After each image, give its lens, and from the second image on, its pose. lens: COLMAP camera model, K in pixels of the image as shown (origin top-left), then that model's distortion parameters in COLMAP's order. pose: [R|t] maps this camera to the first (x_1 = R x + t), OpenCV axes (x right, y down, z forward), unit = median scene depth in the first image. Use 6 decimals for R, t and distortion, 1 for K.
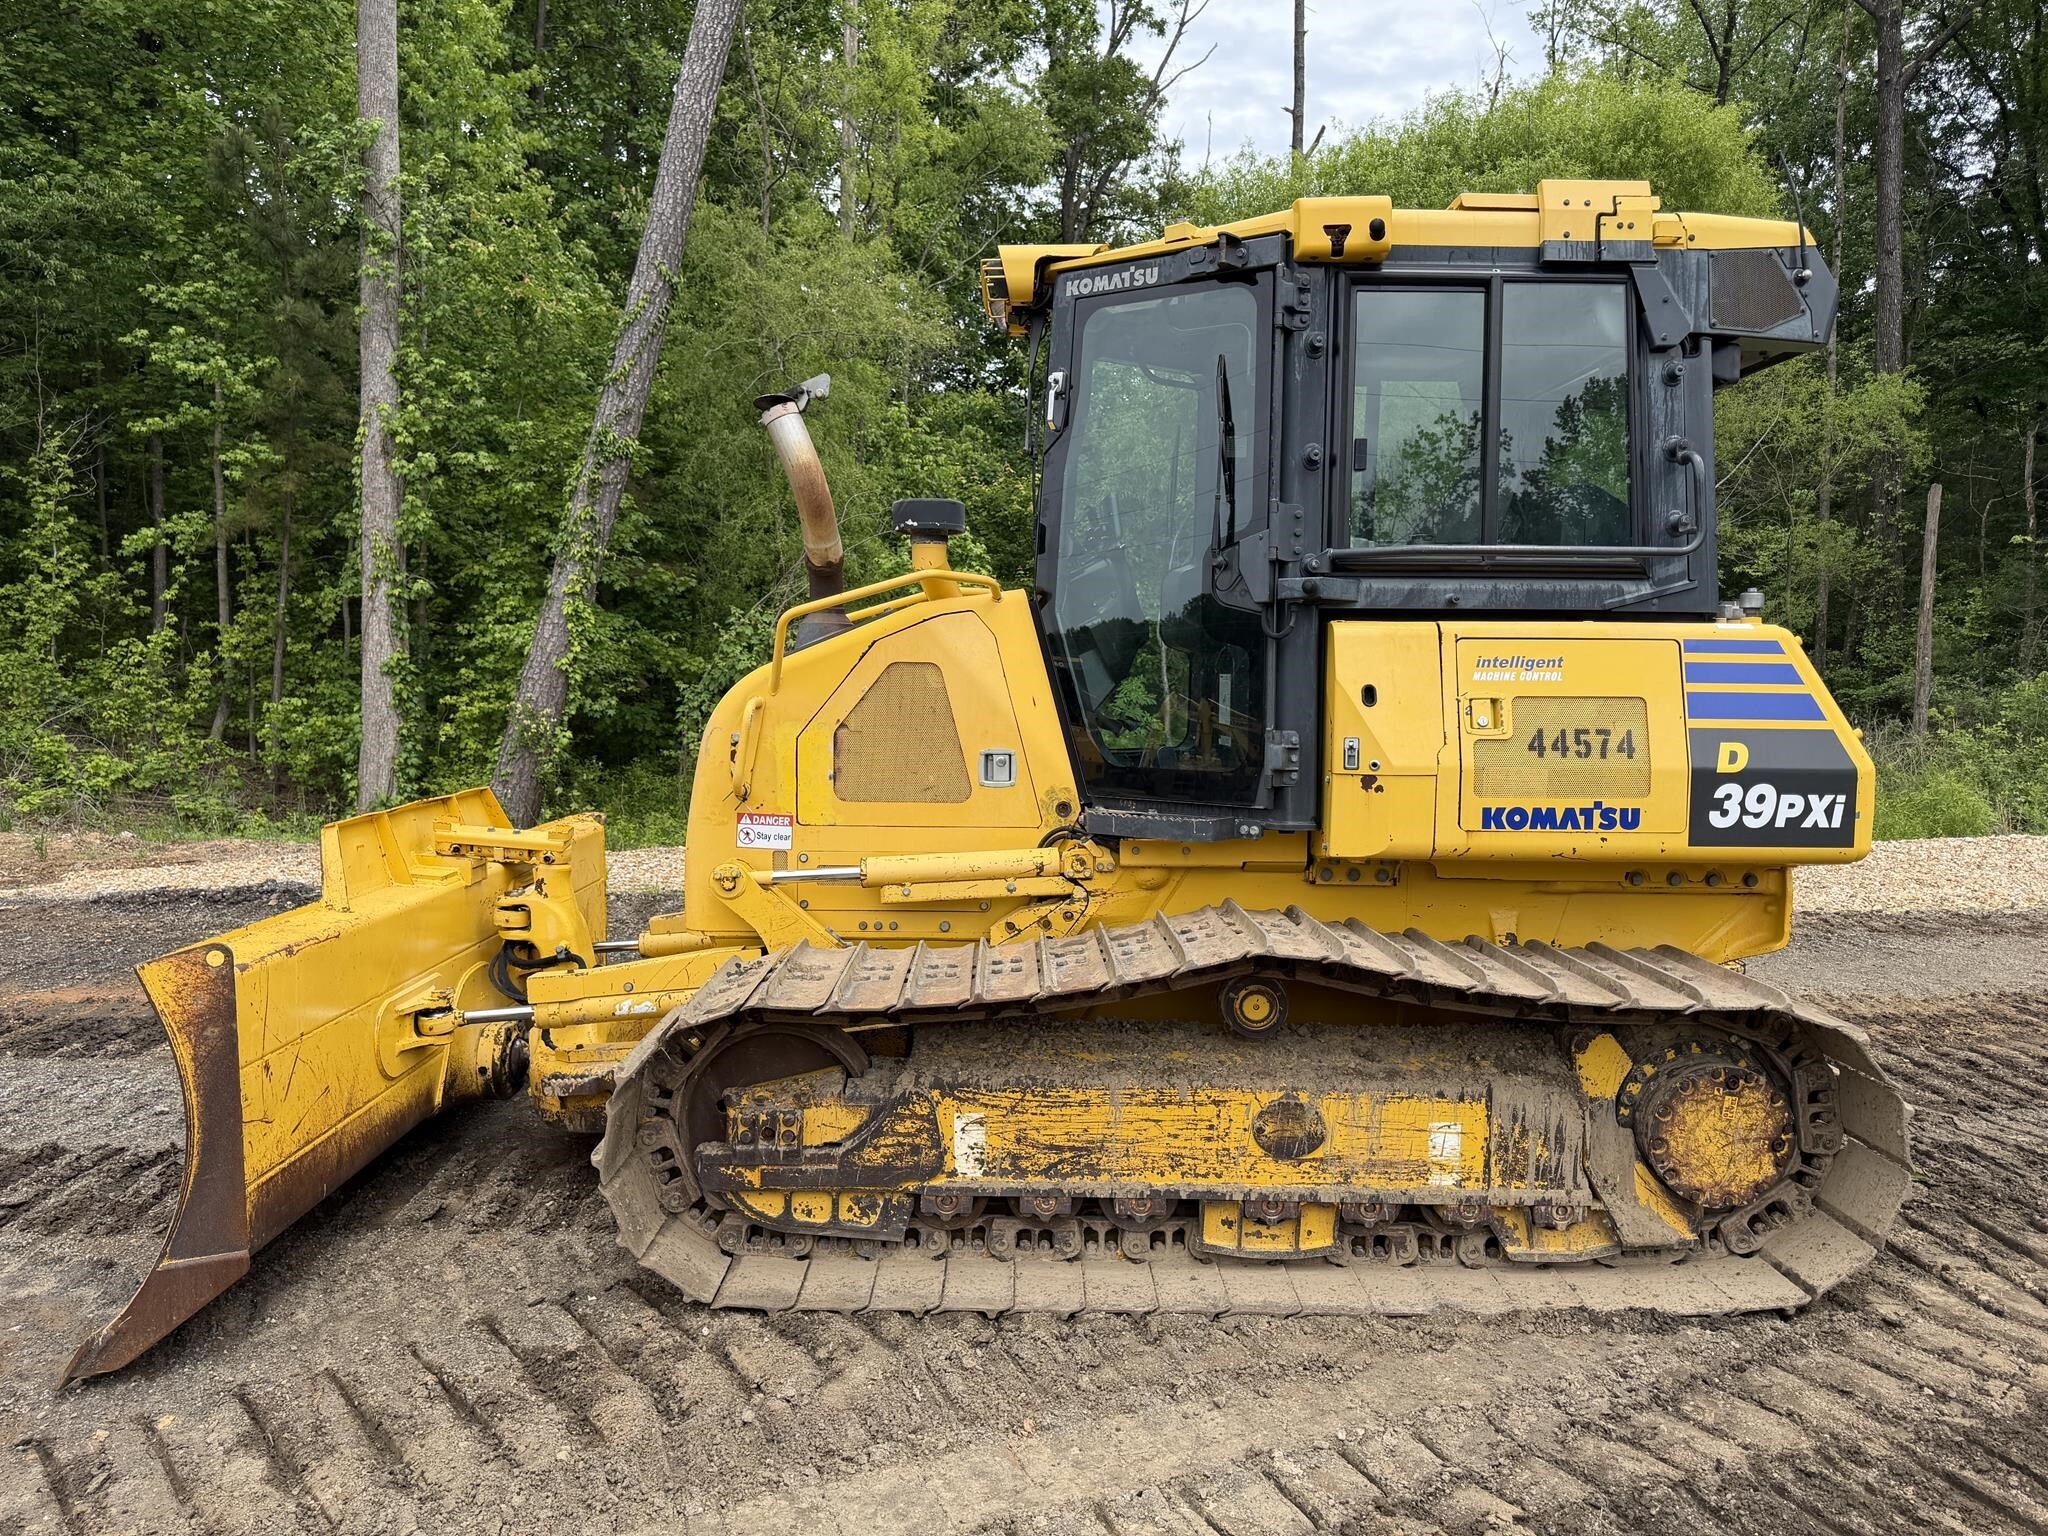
lens RADIAL K [[1549.8, 0, 1024.3], [0, 1549.8, 763.0], [0, 0, 1]] dist [0.028875, -0.028363]
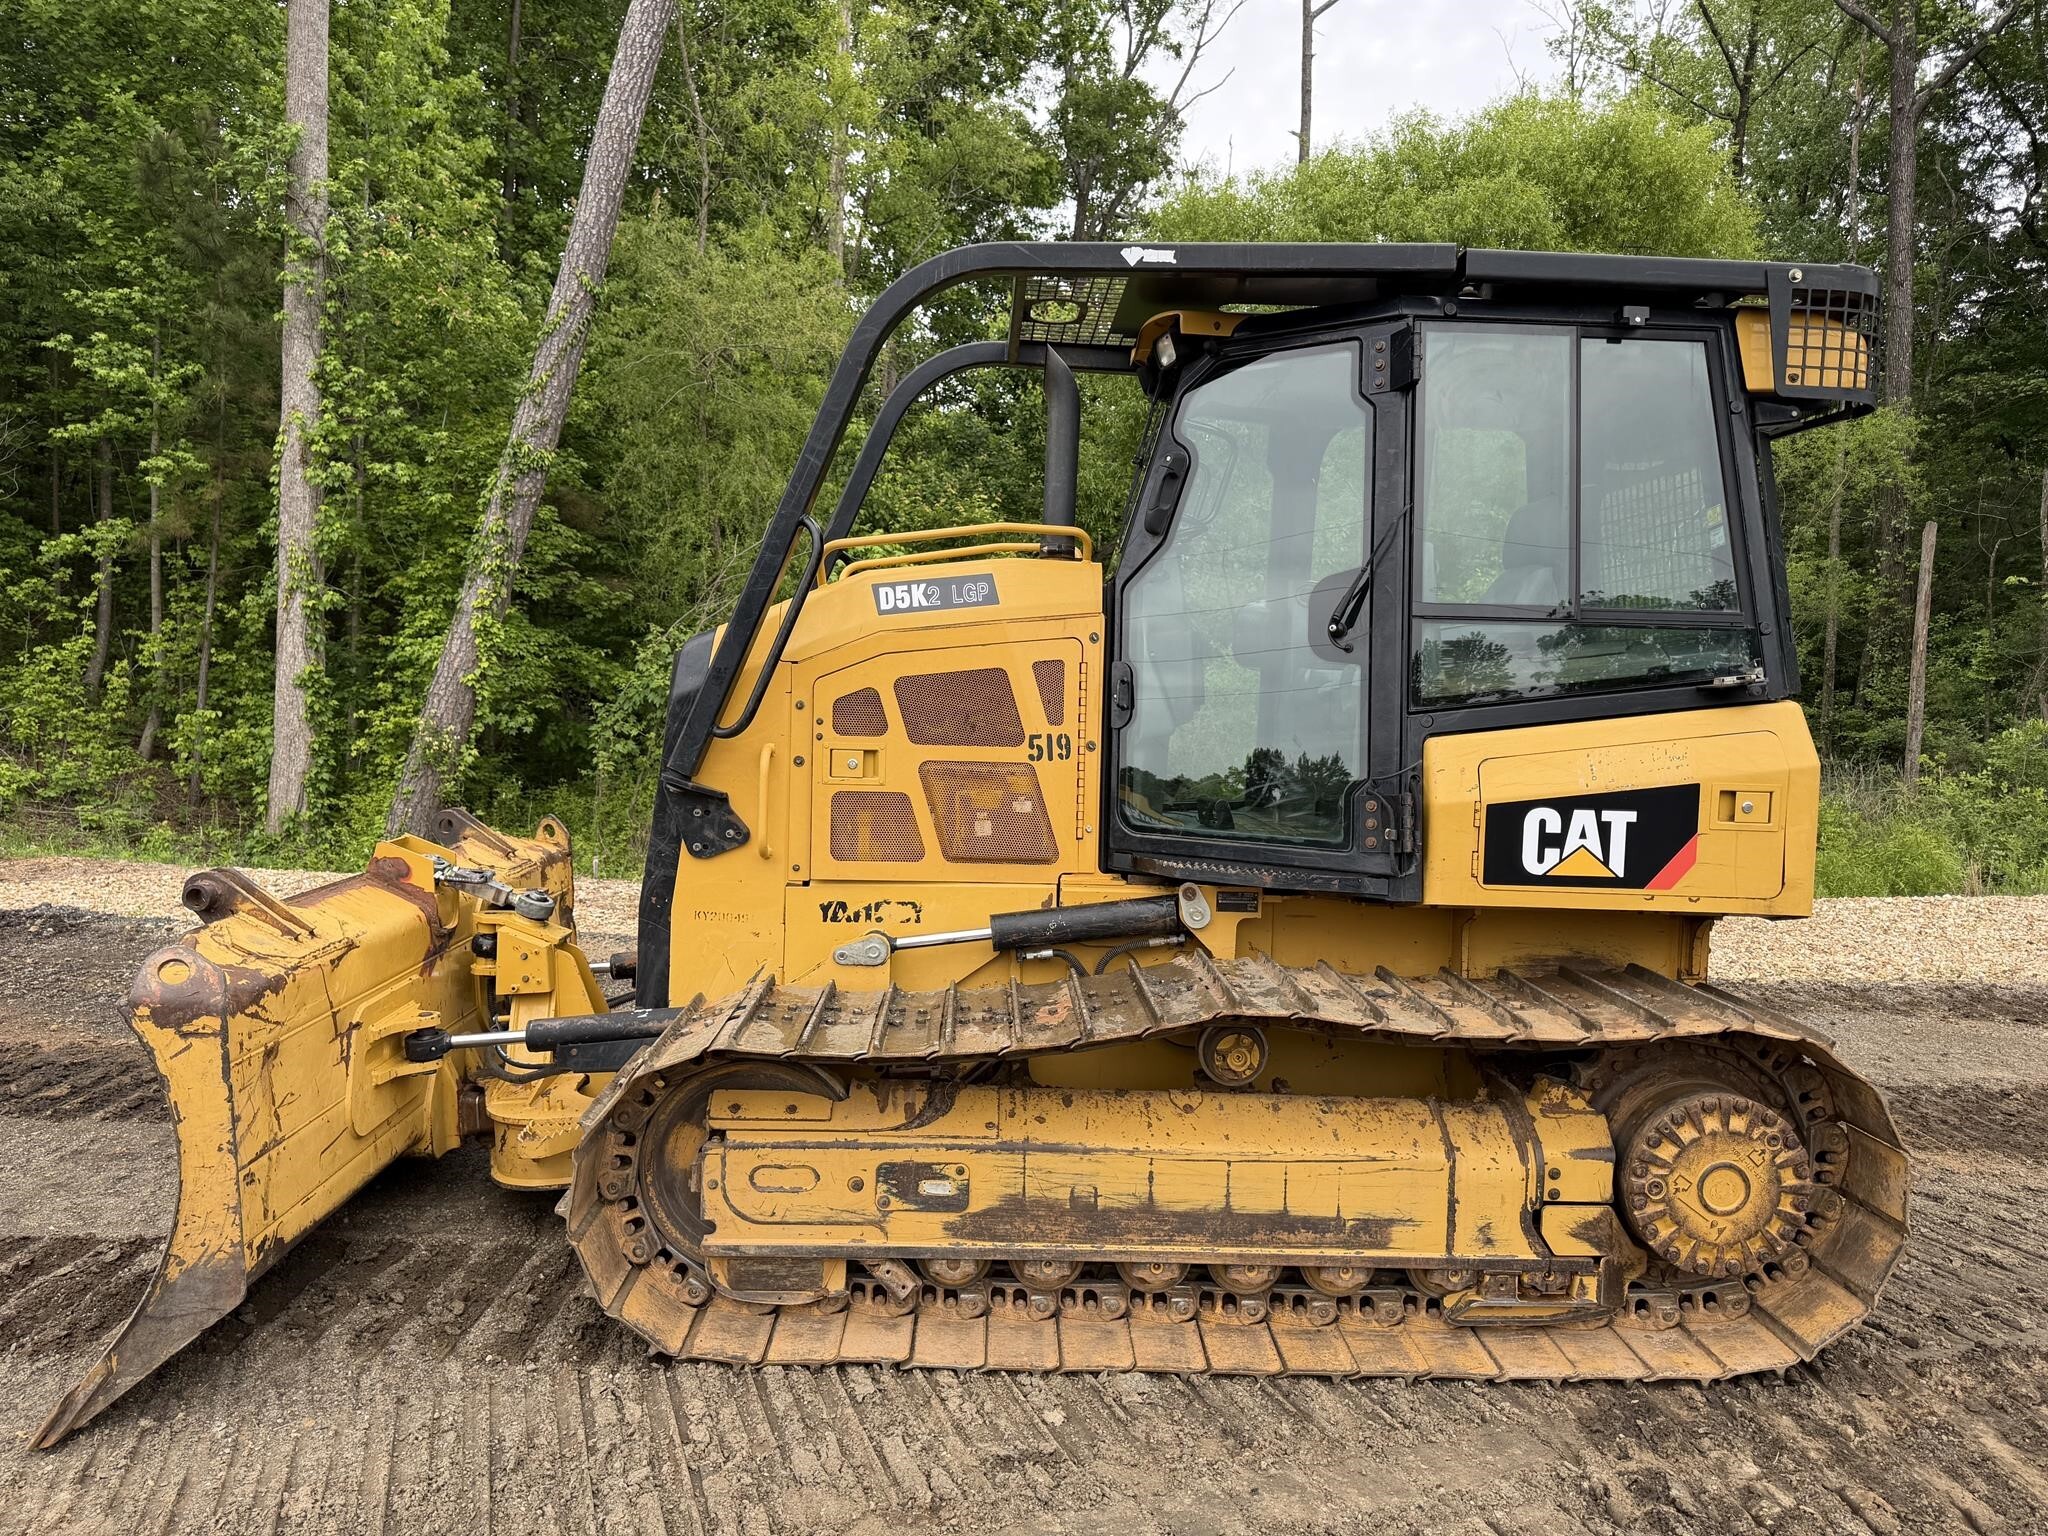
lens RADIAL K [[1542.3, 0, 1023.6], [0, 1542.3, 753.6], [0, 0, 1]] dist [0.002873, 0.003383]
pose [[0.999329, 0.022700, -0.028740, 0.074167], [-0.023164, 0.999605, -0.015911, -0.010329], [0.028368, 0.016566, 0.999460, 0.043504]]
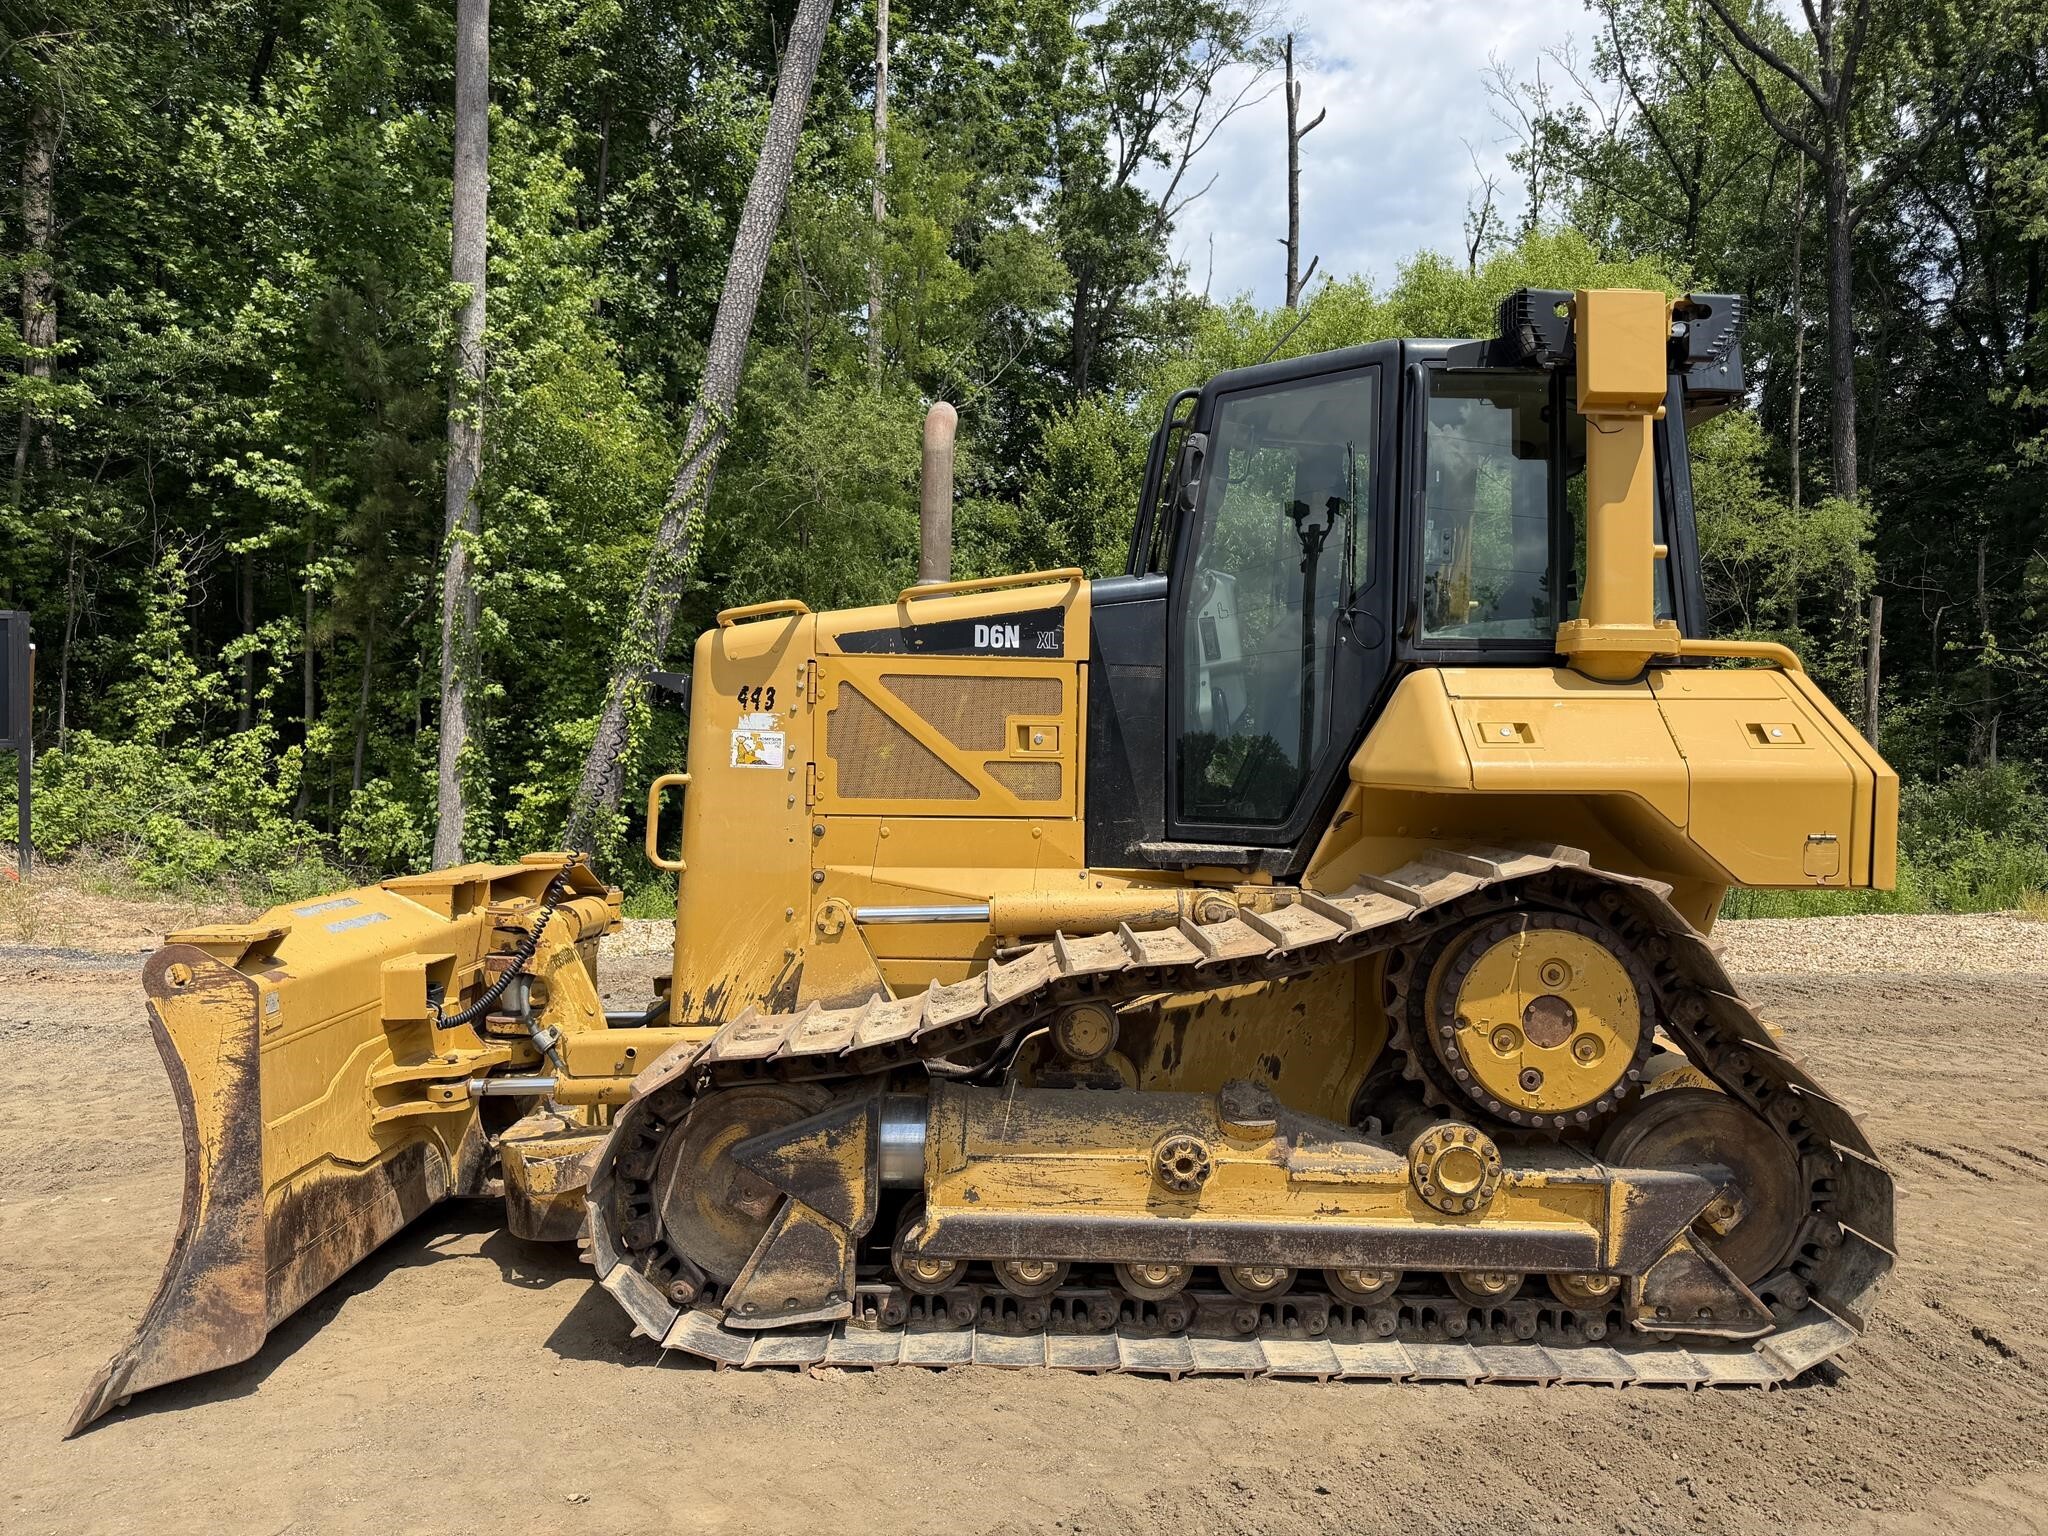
lens RADIAL K [[1549.8, 0, 1024.3], [0, 1549.8, 763.0], [0, 0, 1]] dist [0.028875, -0.028363]
pose [[0.999944, 0.006831, -0.008101, 0.004478], [-0.007262, 0.998492, -0.054410, -0.001591], [0.007717, 0.054466, 0.998486, -0.115056]]
